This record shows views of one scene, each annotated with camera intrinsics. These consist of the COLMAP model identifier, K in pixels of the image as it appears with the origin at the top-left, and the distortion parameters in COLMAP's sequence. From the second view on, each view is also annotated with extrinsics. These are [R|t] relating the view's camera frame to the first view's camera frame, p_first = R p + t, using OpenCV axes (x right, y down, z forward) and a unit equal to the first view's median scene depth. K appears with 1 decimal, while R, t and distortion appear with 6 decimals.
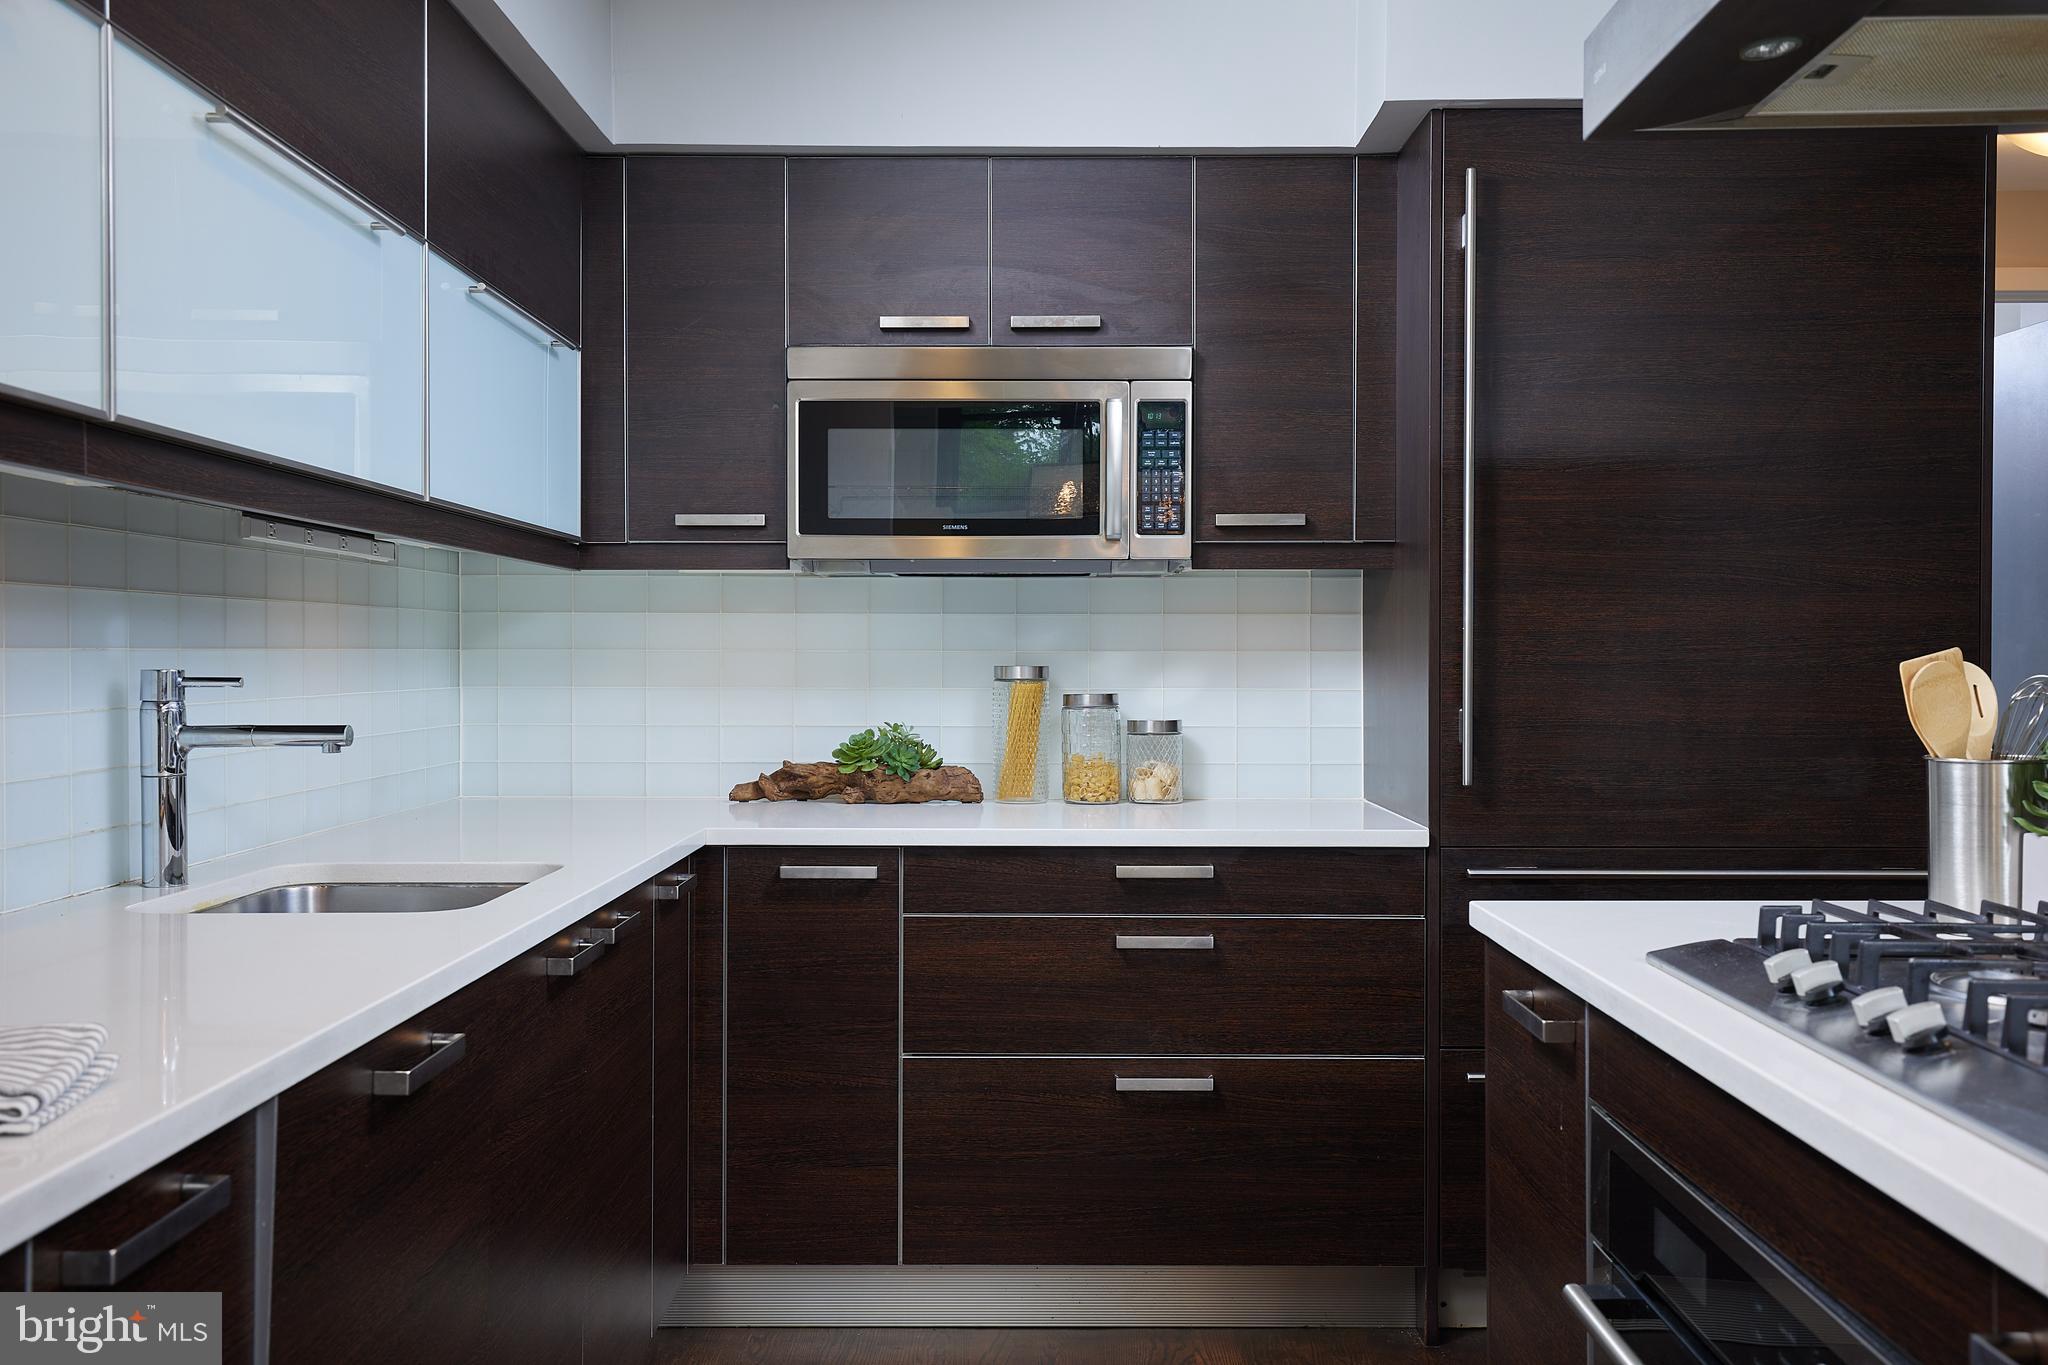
lens RADIAL K [[1929.1, 0, 1033.1], [0, 1929.1, 672.3], [0, 0, 1]] dist [0.045857, 0.001615]
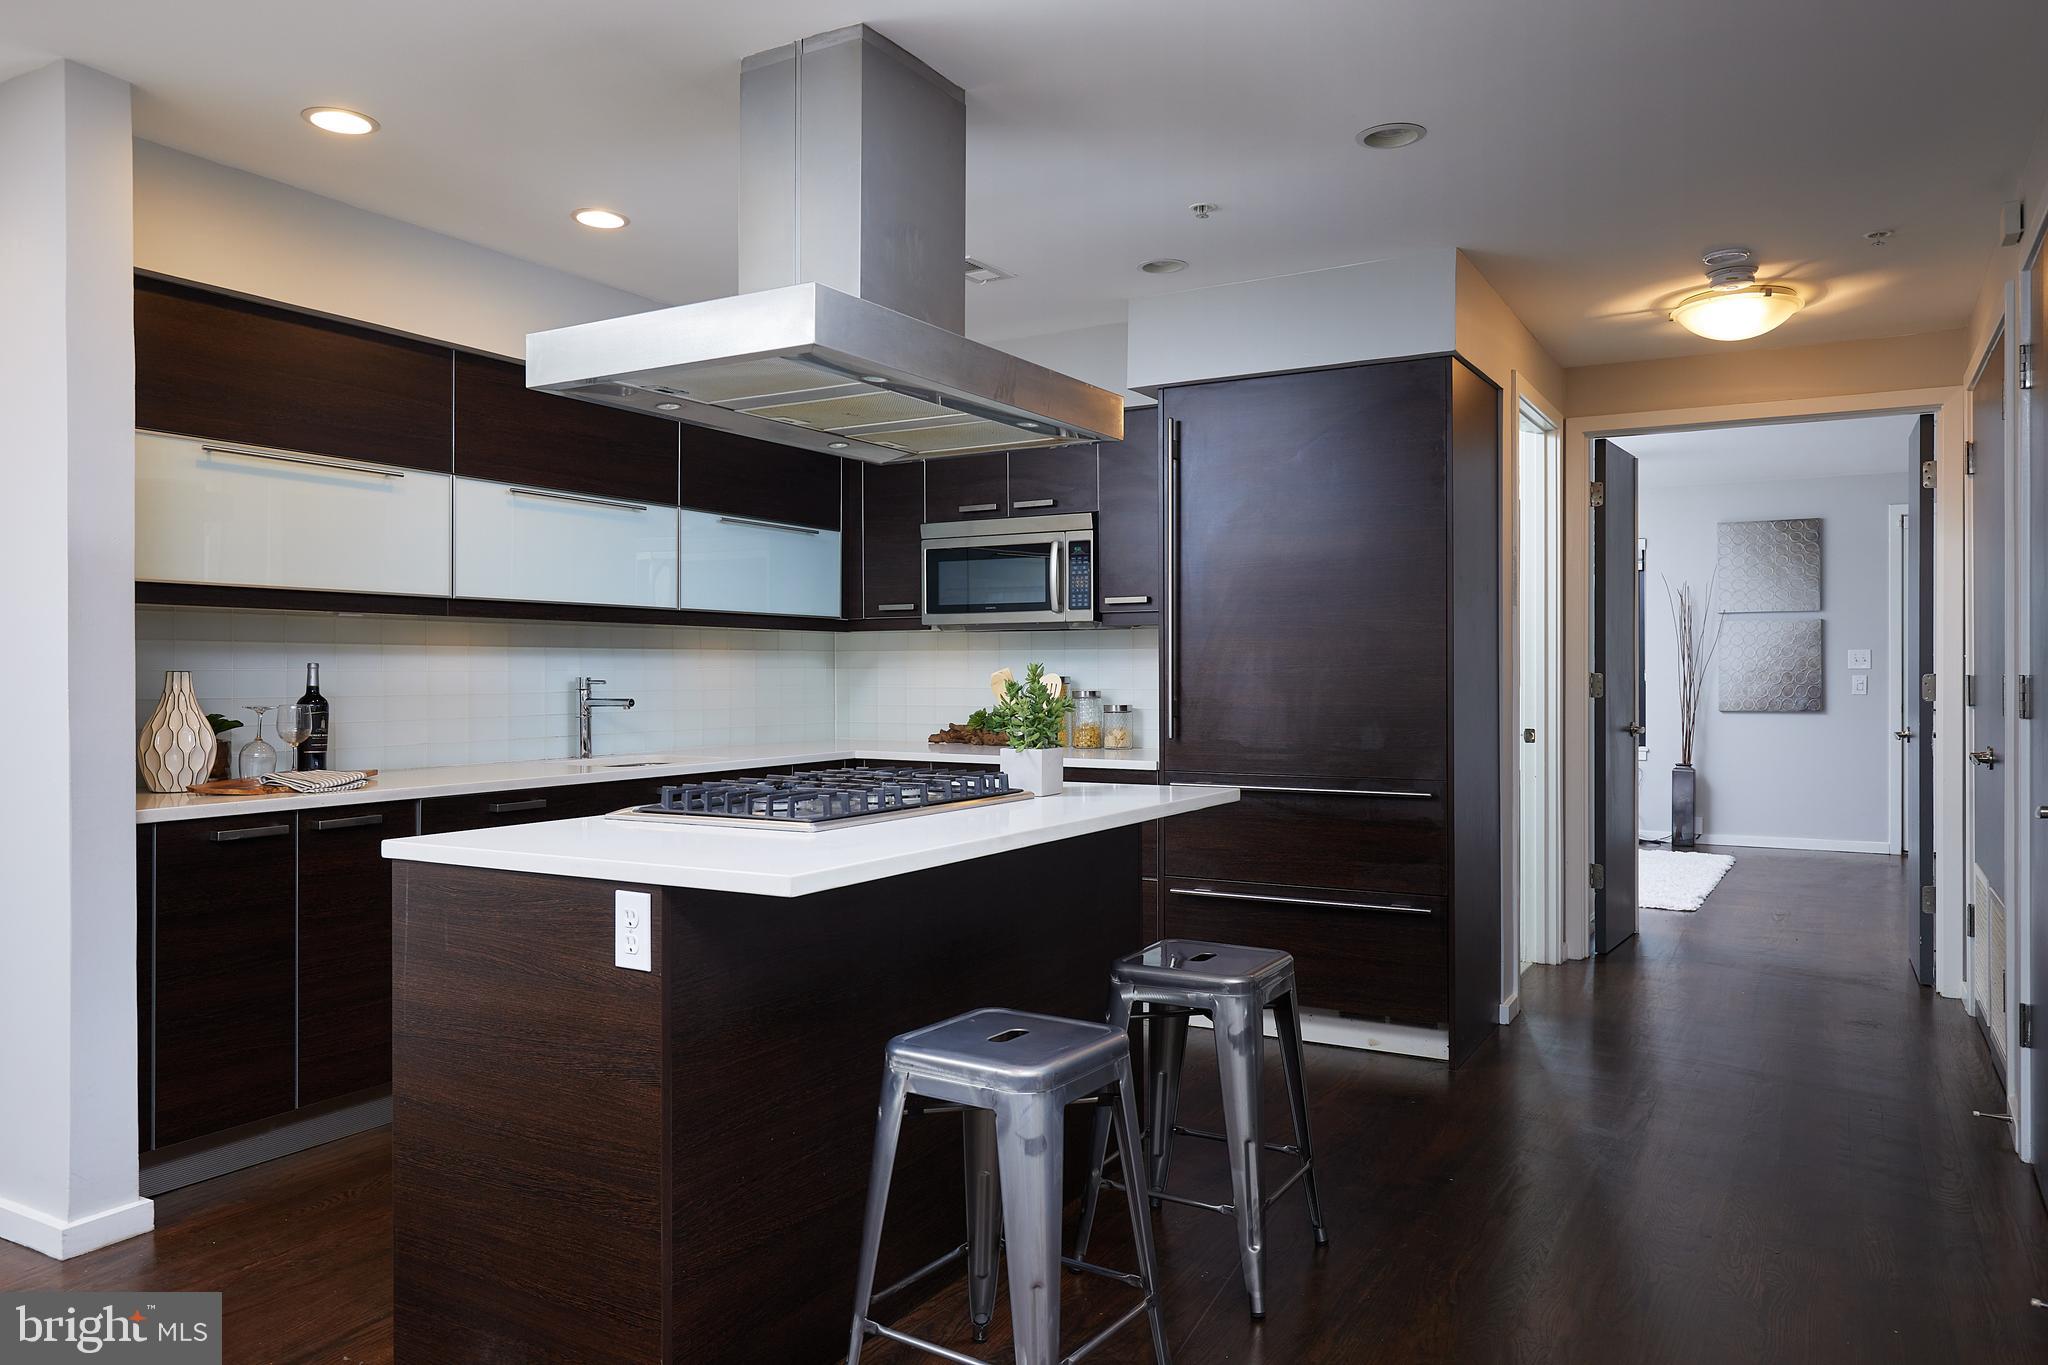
lens RADIAL K [[1447.7, 0, 1078.1], [0, 1447.7, 687.3], [0, 0, 1]] dist [0.007592, 0.001099]
pose [[0.863892, 0.003452, -0.503665, 0.802849], [-0.002366, 0.999993, 0.002796, 0.003422], [0.503672, -0.001224, 0.863894, -0.265631]]
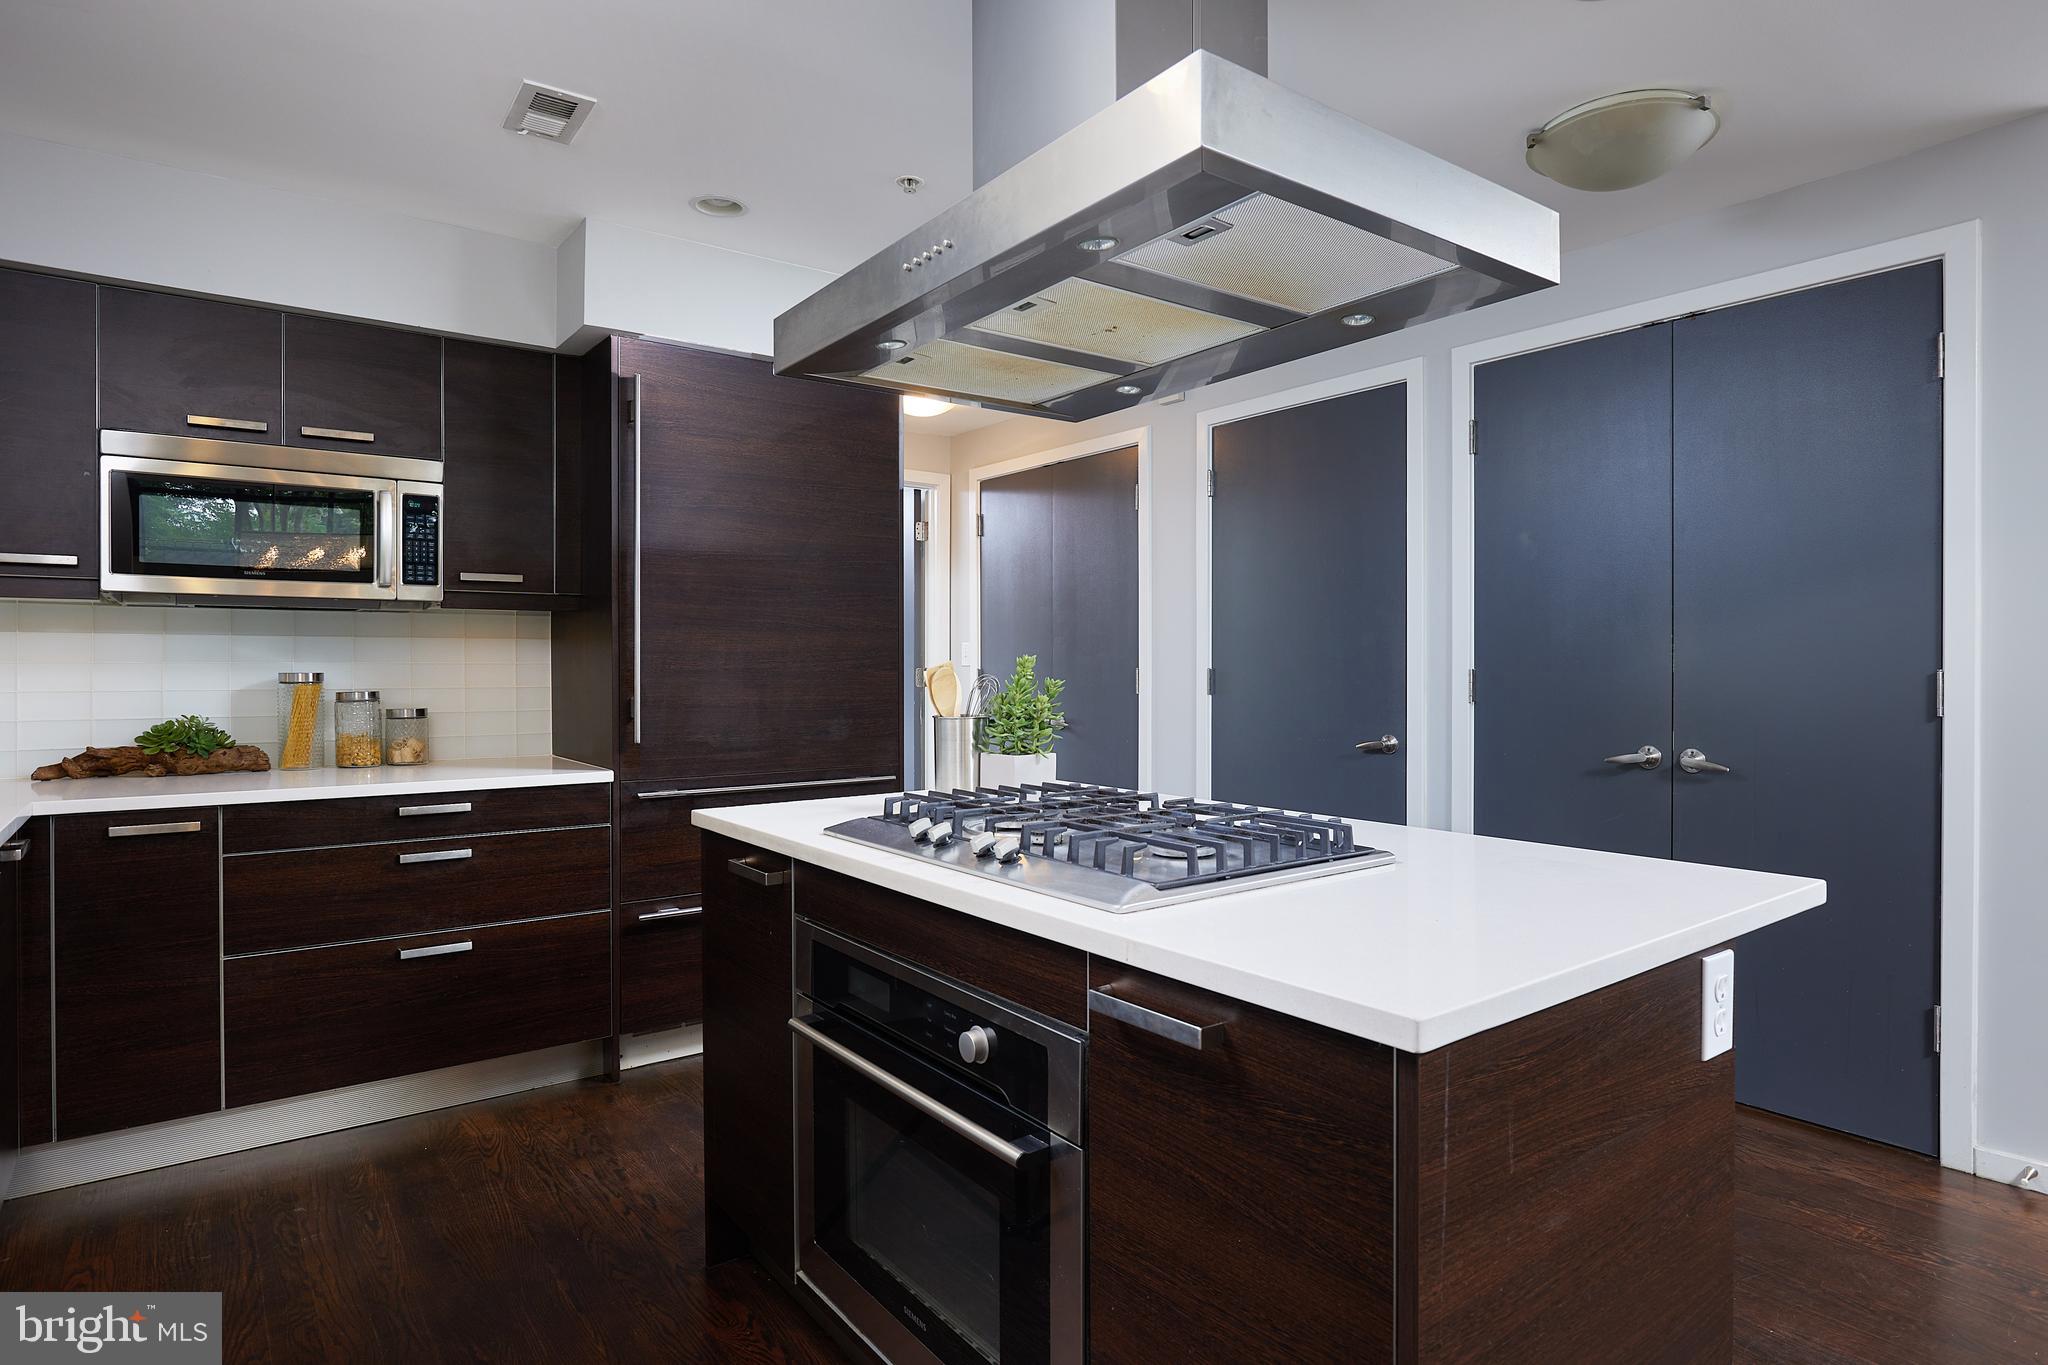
lens RADIAL K [[1129.8, 0, 1027.4], [0, 1129.8, 673.9], [0, 0, 1]] dist [-0.003500, -0.000312]
pose [[0.801641, -0.004817, 0.597786, -0.080041], [0.005773, 0.999983, 0.000316, 0.000289], [-0.597778, 0.003198, 0.801656, 0.018448]]
